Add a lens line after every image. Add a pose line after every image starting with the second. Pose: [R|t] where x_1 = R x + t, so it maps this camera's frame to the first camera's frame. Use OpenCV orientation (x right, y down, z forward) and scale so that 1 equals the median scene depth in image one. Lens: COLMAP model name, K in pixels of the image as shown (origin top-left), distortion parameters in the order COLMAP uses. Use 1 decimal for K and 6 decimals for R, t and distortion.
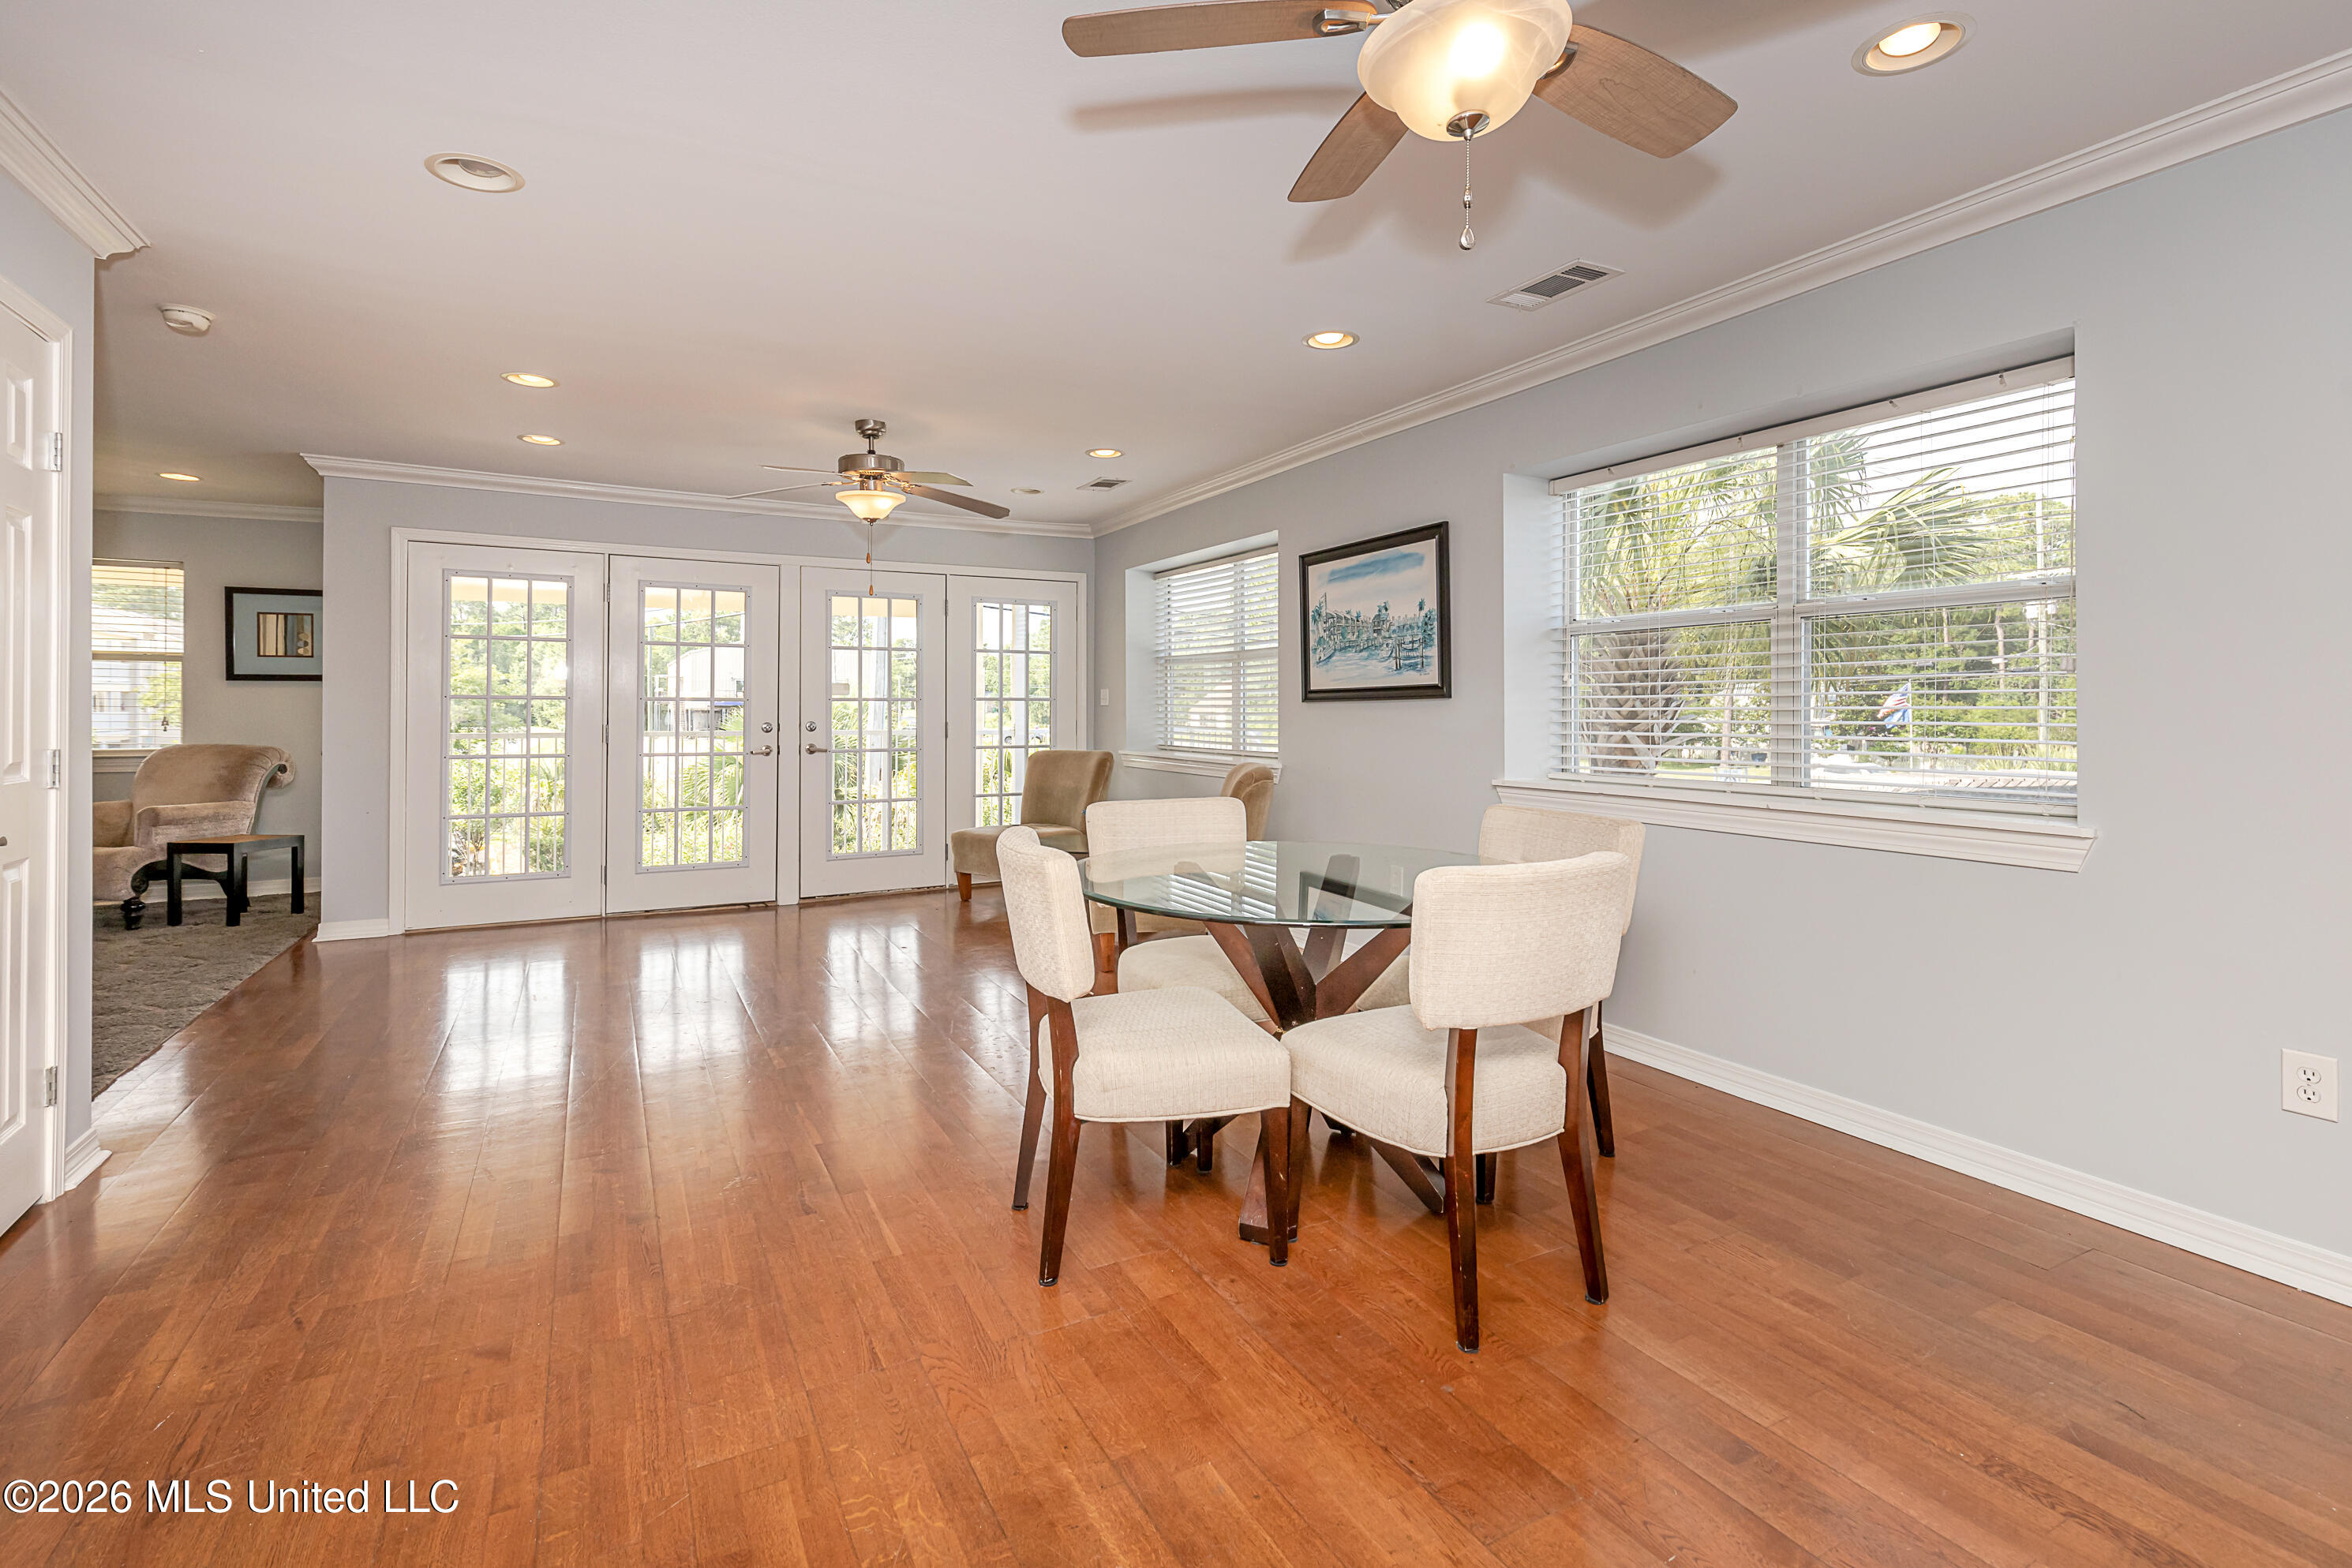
lens RADIAL K [[1083.9, 0, 1178.3], [0, 1083.9, 702.6], [0, 0, 1]] dist [-0.000082, -0.000011]
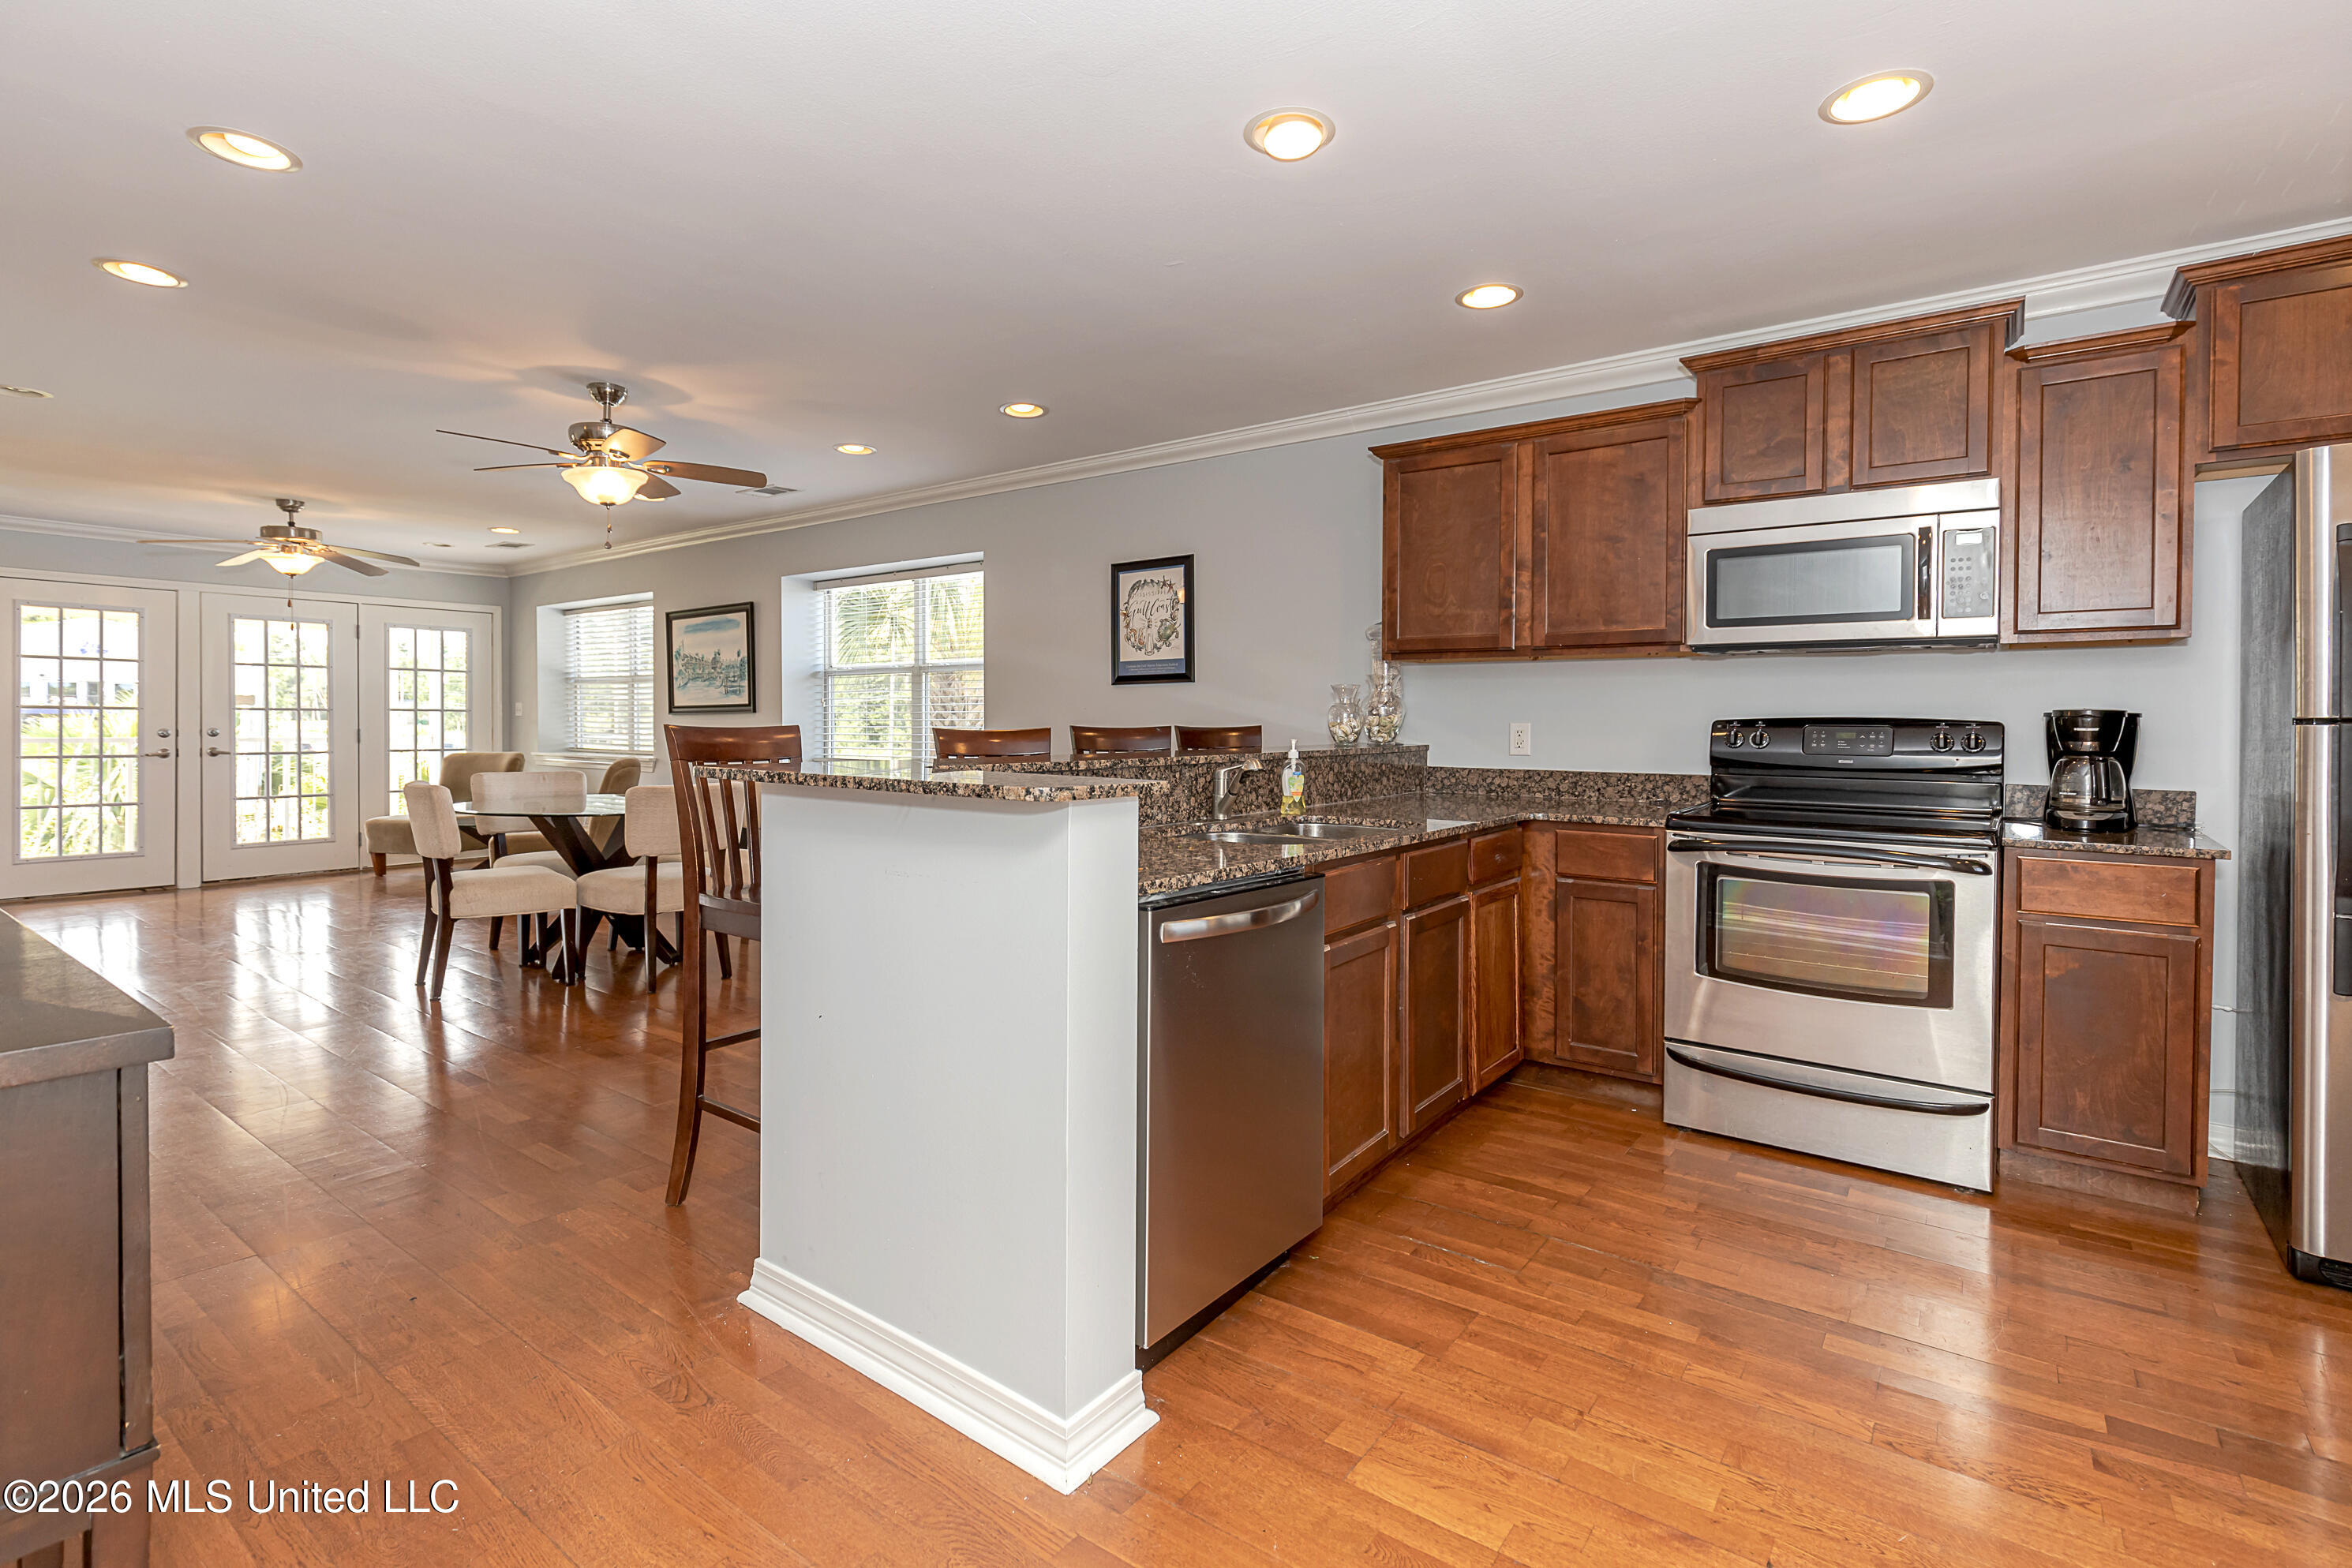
lens RADIAL K [[1089.5, 0, 1172.8], [0, 1089.5, 734.6], [0, 0, 1]] dist [0.021986, 0.000128]
pose [[0.907496, -0.000844, 0.420059, 0.099590], [-0.006625, 0.999845, 0.016322, -0.001755], [-0.420008, -0.017595, 0.907350, -0.538458]]
